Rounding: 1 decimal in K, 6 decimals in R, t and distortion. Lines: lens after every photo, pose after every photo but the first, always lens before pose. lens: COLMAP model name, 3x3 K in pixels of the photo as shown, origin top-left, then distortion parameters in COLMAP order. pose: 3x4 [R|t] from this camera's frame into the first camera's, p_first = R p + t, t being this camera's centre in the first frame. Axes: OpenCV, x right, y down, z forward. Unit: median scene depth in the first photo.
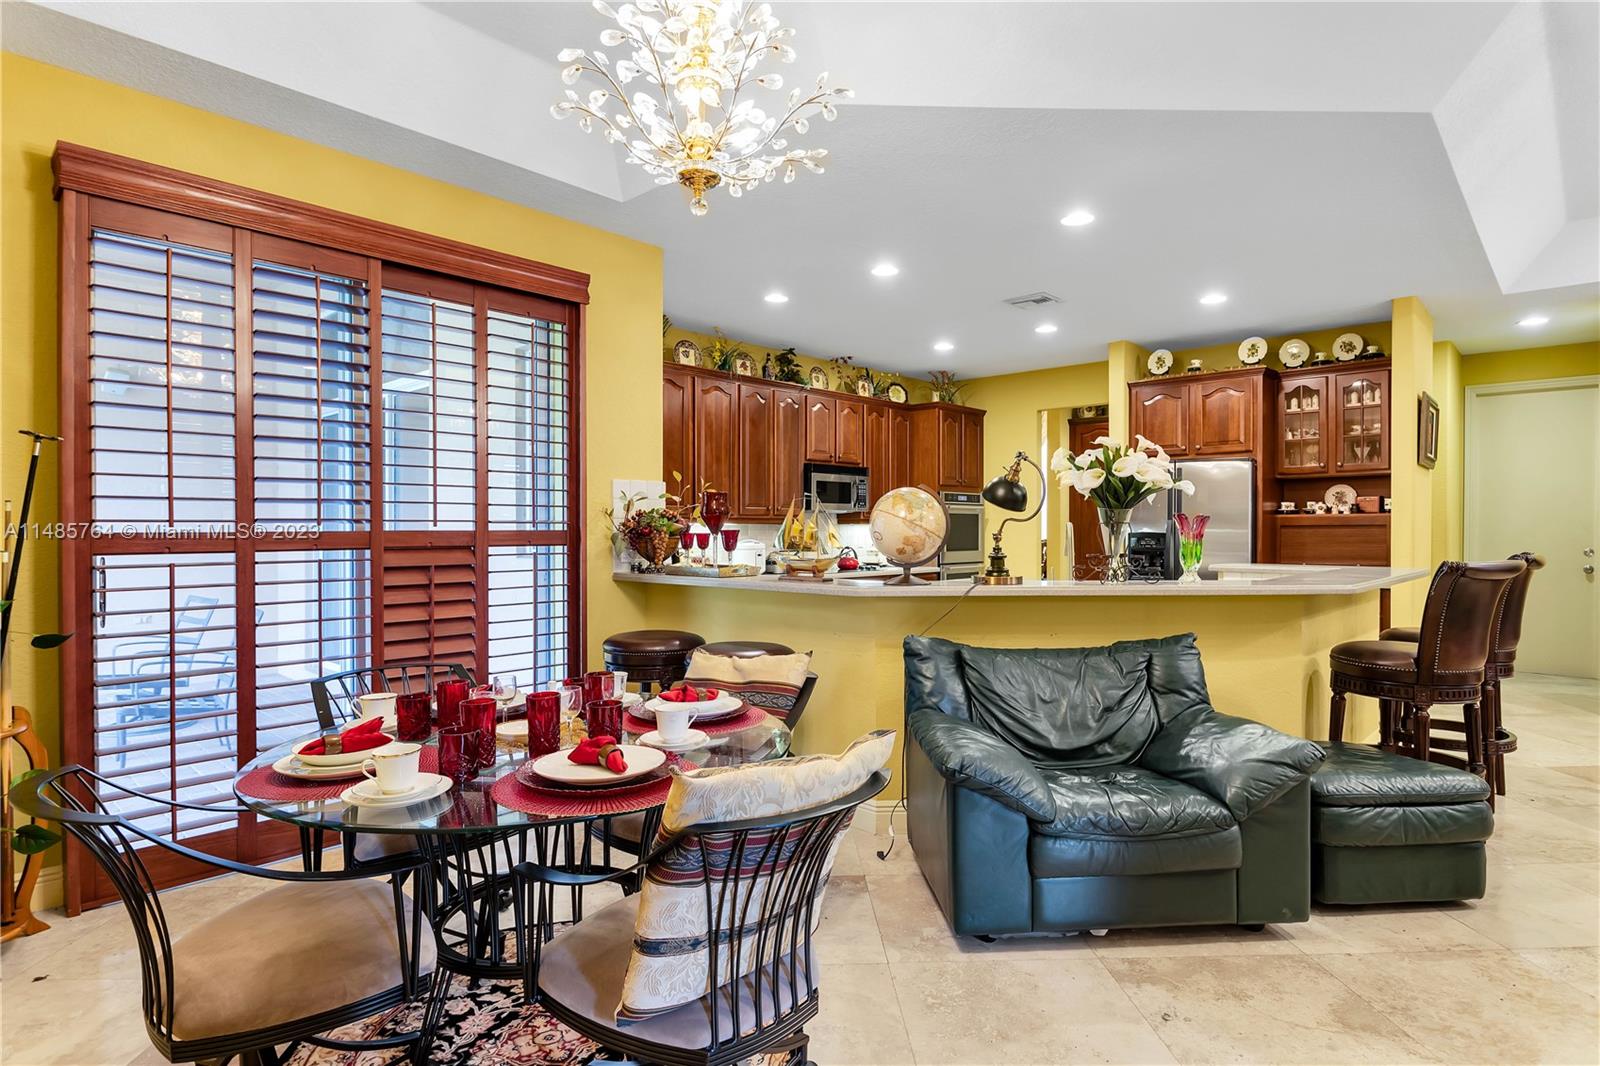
lens RADIAL K [[849.8, 0, 800.7], [0, 849.8, 530.0], [0, 0, 1]] dist [0.003311, -0.001050]
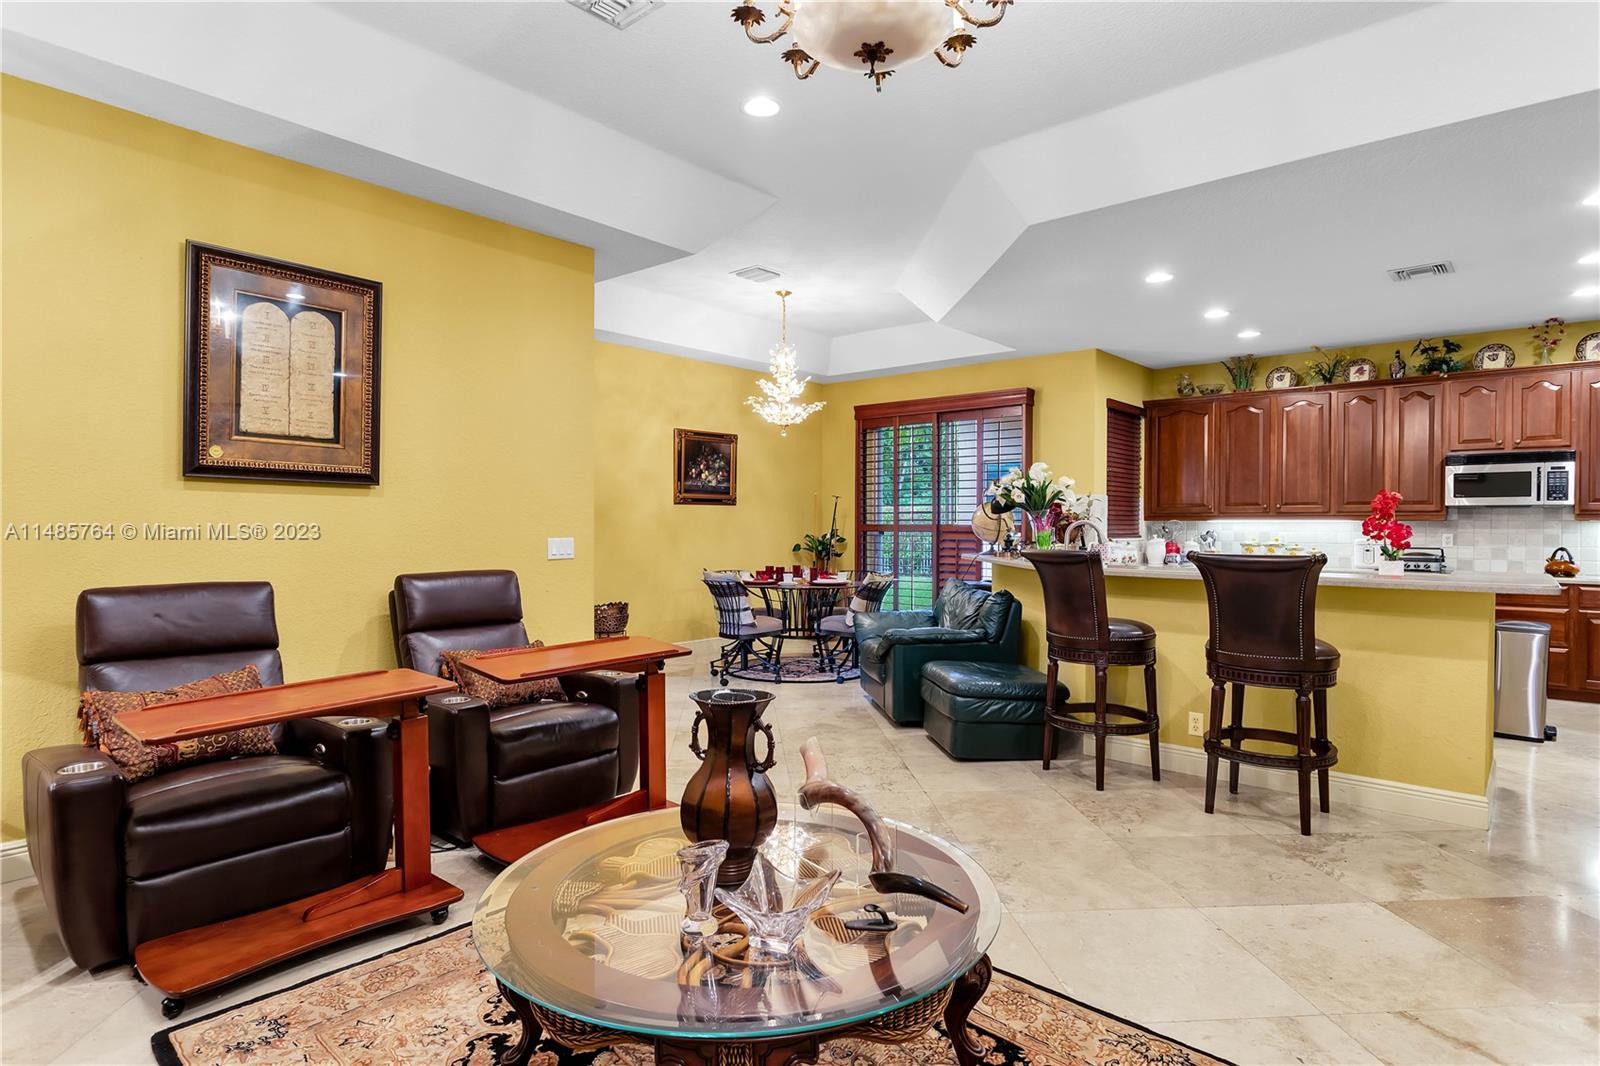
lens RADIAL K [[846.9, 0, 814.7], [0, 846.9, 533.6], [0, 0, 1]] dist [0.001986, -0.001799]
pose [[0.053296, 0.013538, -0.998487, 1.016409], [-0.006057, 0.999894, 0.013234, -0.000610], [0.998560, 0.005342, 0.053372, 0.281351]]
